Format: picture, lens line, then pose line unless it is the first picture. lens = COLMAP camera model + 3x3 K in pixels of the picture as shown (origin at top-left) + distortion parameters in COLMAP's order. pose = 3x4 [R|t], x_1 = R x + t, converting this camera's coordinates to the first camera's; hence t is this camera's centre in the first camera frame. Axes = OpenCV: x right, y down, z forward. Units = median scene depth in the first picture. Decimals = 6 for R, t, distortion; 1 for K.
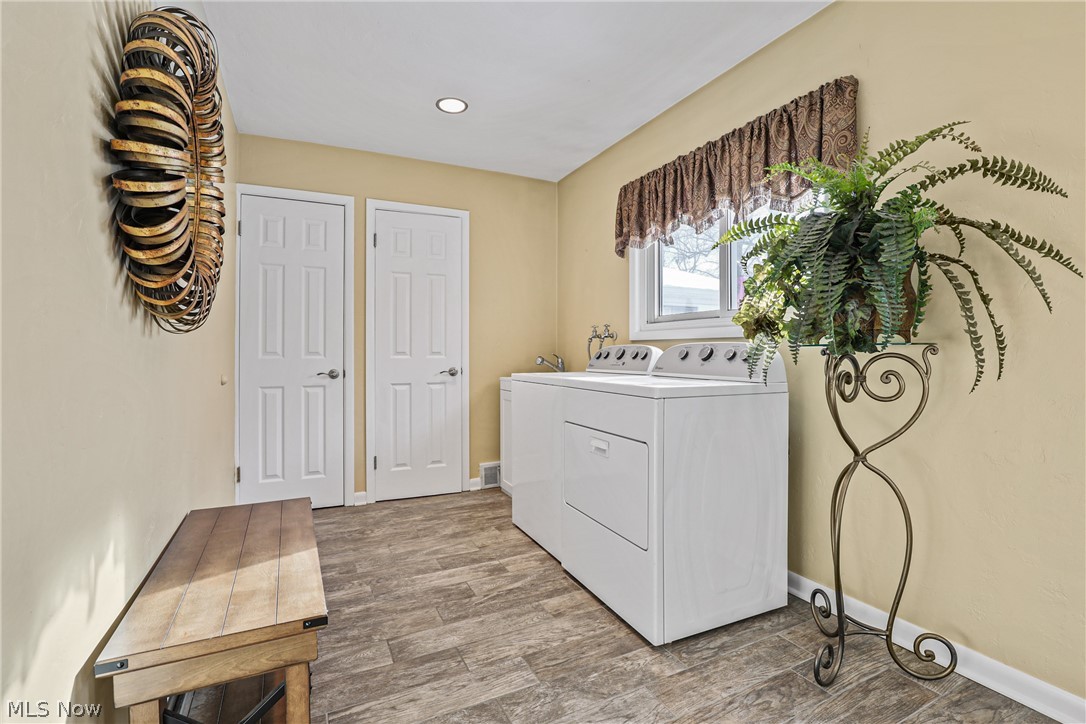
lens RADIAL K [[497.4, 0, 545.6], [0, 497.4, 355.2], [0, 0, 1]] dist [-0.014333, -0.000468]
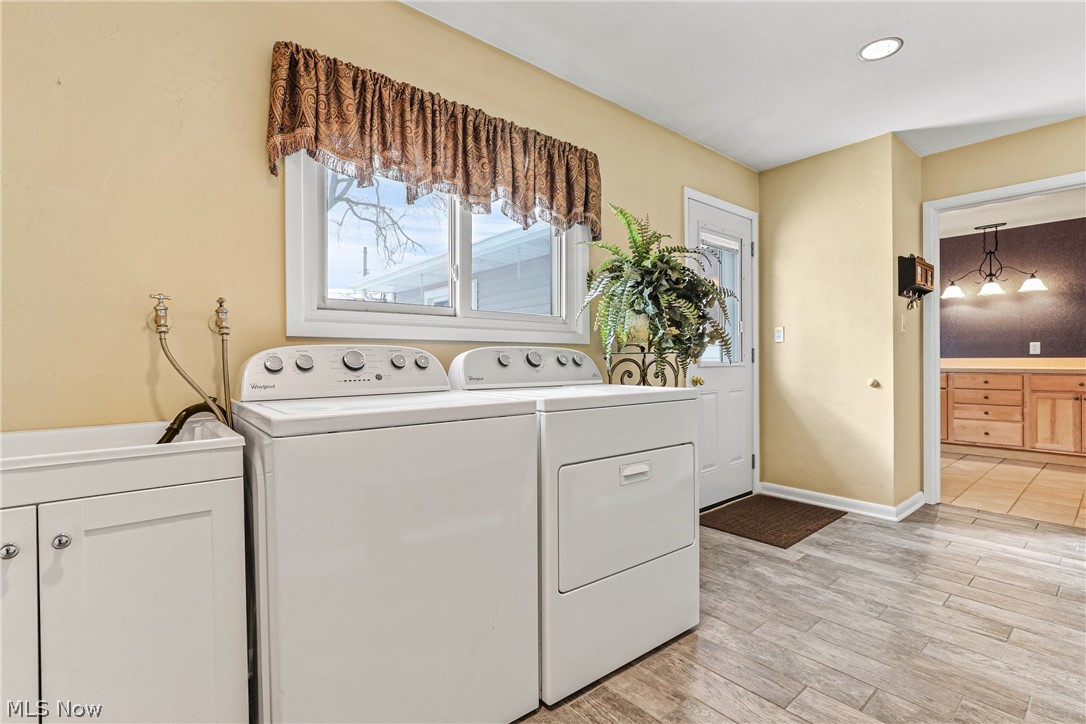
lens RADIAL K [[497.4, 0, 567.1], [0, 497.4, 361.3], [0, 0, 1]] dist [-0.014333, -0.000468]
pose [[-0.245053, -0.004918, 0.969497, -0.665205], [0.004055, 0.999973, 0.006097, -0.003604], [-0.969501, 0.005426, -0.245027, 1.334489]]
